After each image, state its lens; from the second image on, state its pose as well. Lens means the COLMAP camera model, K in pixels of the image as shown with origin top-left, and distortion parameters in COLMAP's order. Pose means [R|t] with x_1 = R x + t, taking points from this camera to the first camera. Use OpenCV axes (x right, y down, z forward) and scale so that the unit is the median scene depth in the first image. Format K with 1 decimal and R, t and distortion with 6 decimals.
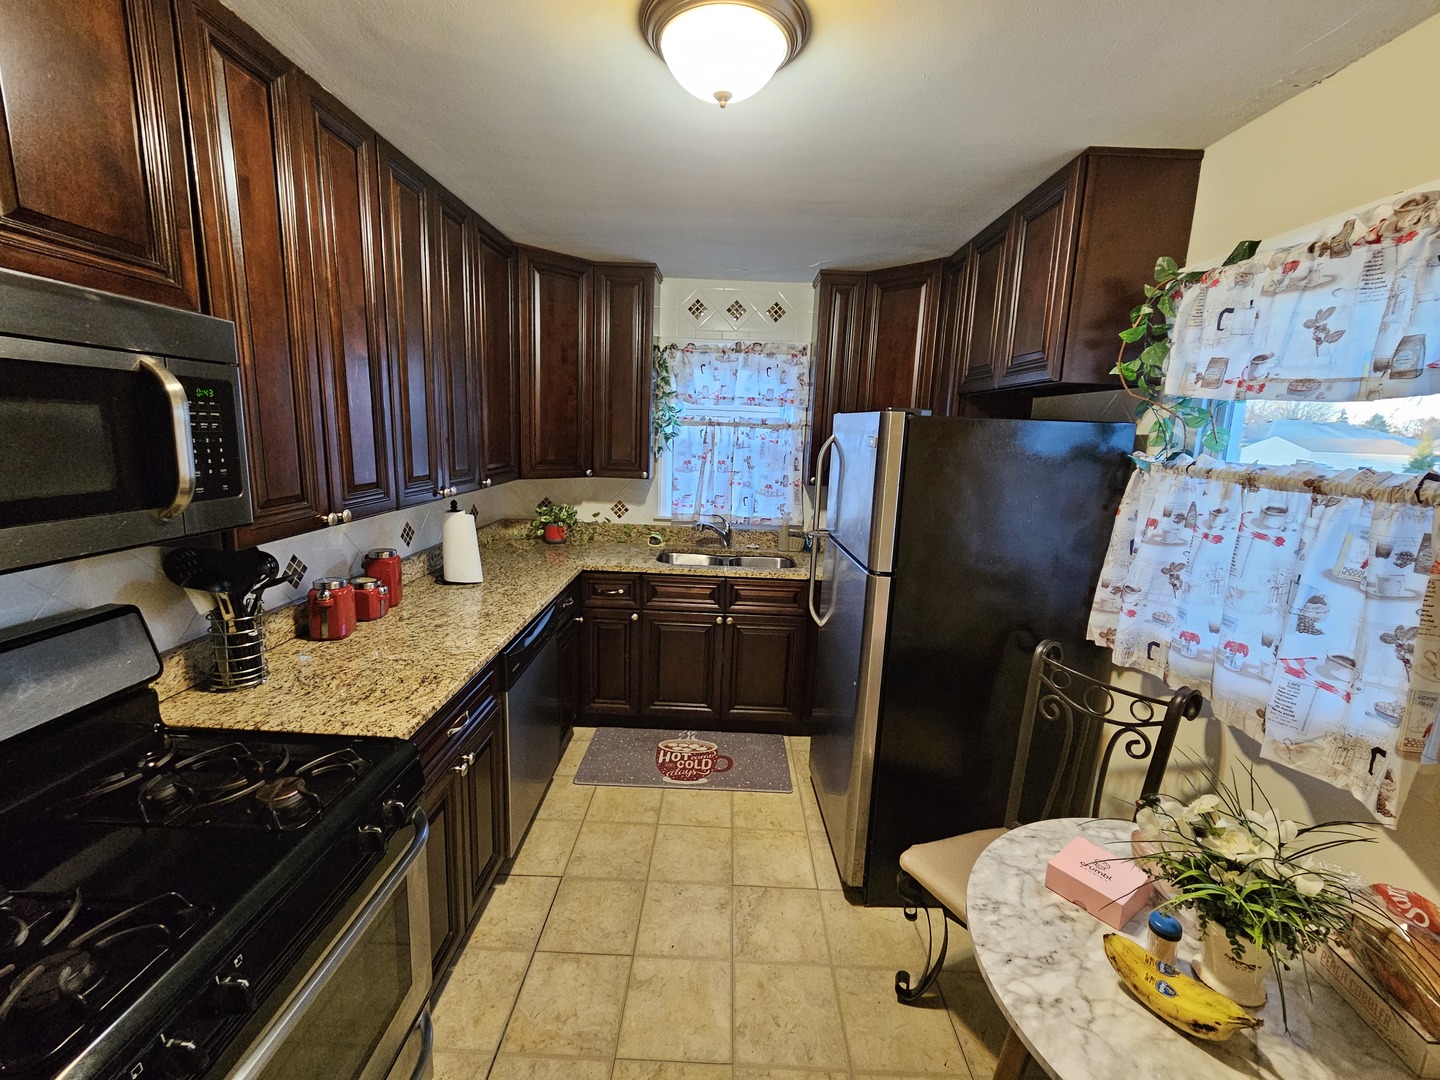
lens RADIAL K [[588.7, 0, 715.6], [0, 588.7, 531.4], [0, 0, 1]] dist [-0.004686, 0.001636]
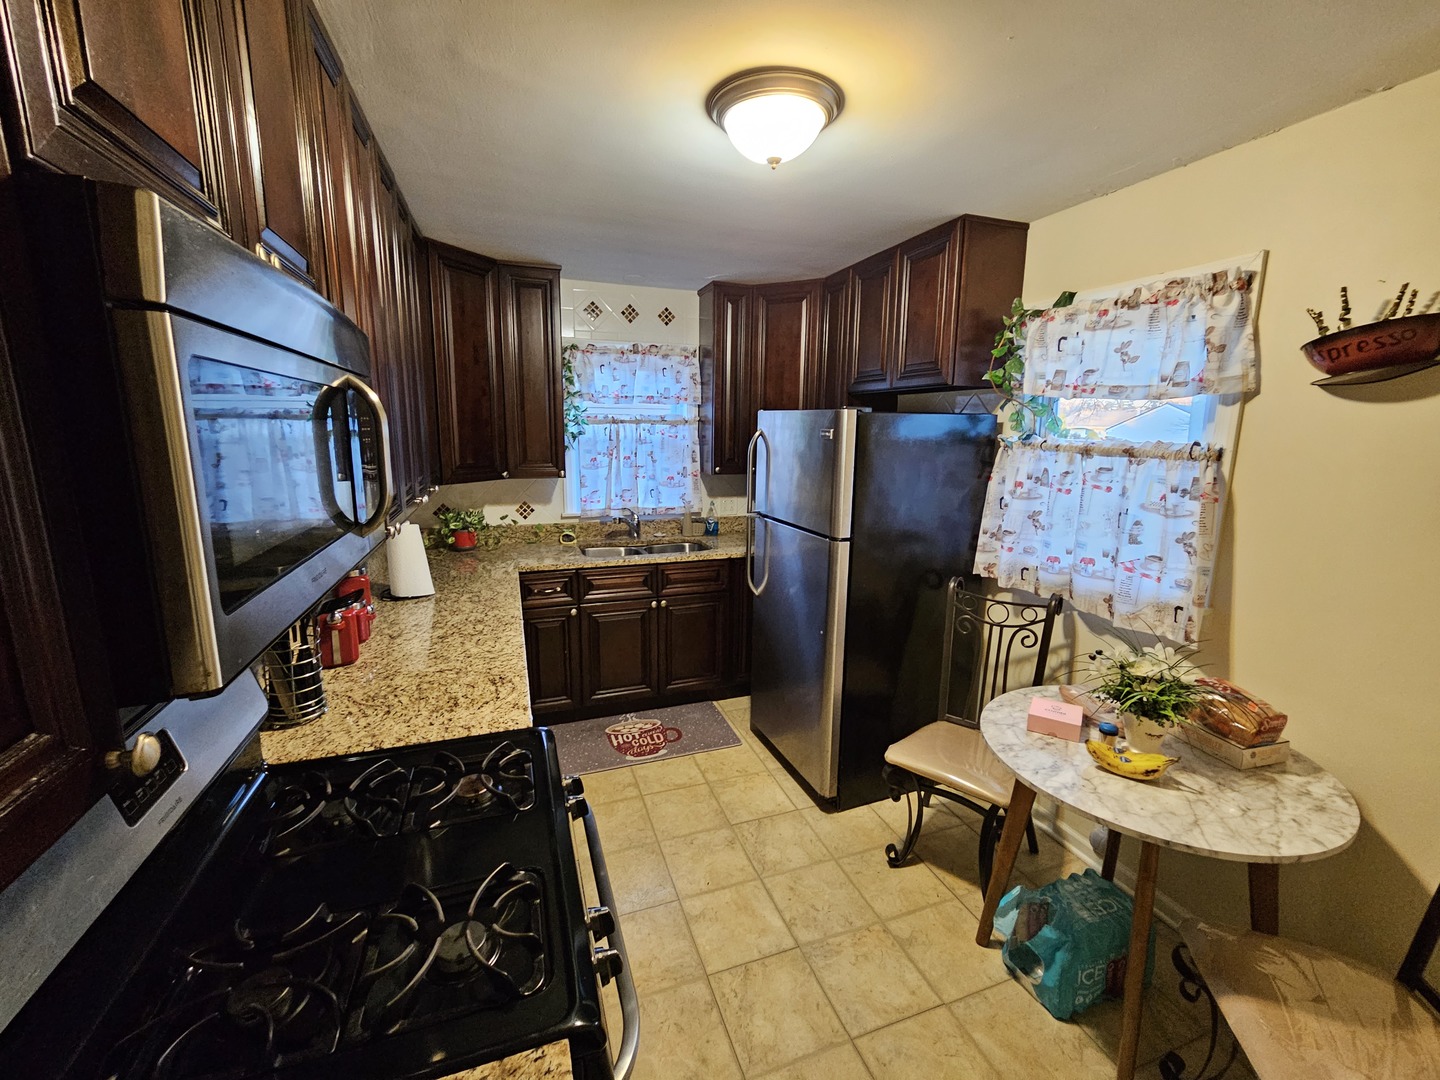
lens RADIAL K [[588.7, 0, 712.4], [0, 588.7, 530.9], [0, 0, 1]] dist [-0.004686, 0.001636]
pose [[0.937455, -0.089254, 0.336470, -0.423907], [0.085700, 0.995996, 0.025431, -0.001953], [-0.337392, 0.004995, 0.941351, -0.086363]]
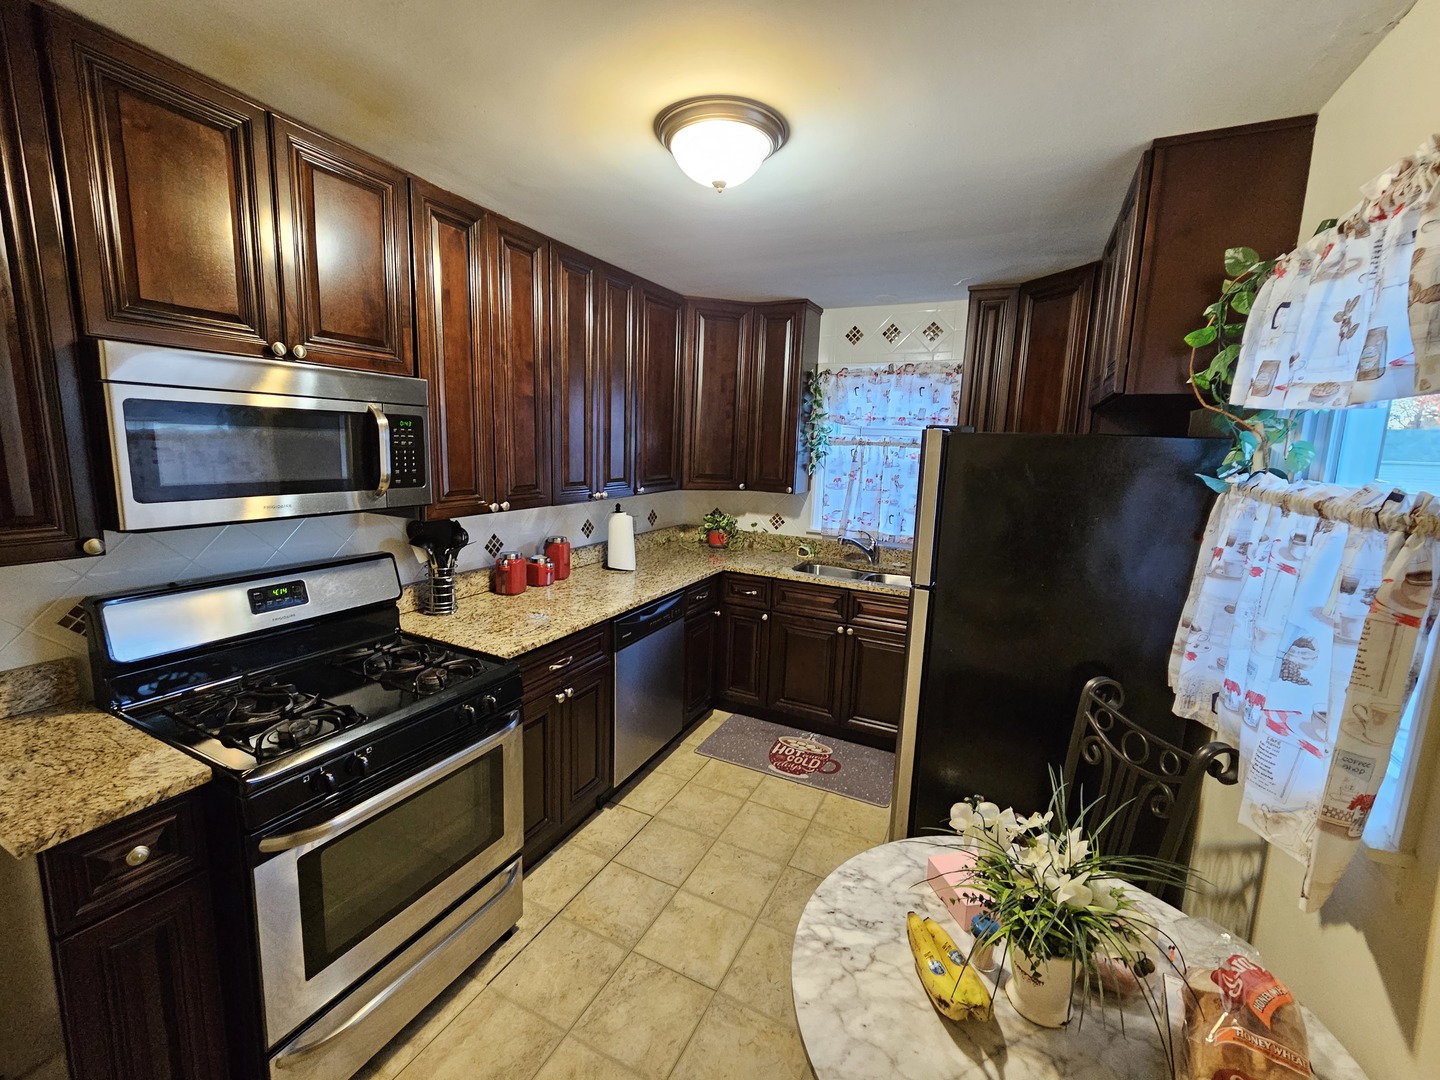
lens RADIAL K [[588.7, 0, 719.3], [0, 588.7, 530.9], [0, 0, 1]] dist [-0.004686, 0.001636]
pose [[0.905500, 0.057762, -0.420396, 0.419299], [-0.073585, 0.997057, -0.021500, 0.024871], [0.417917, 0.050403, 0.907086, -0.083292]]
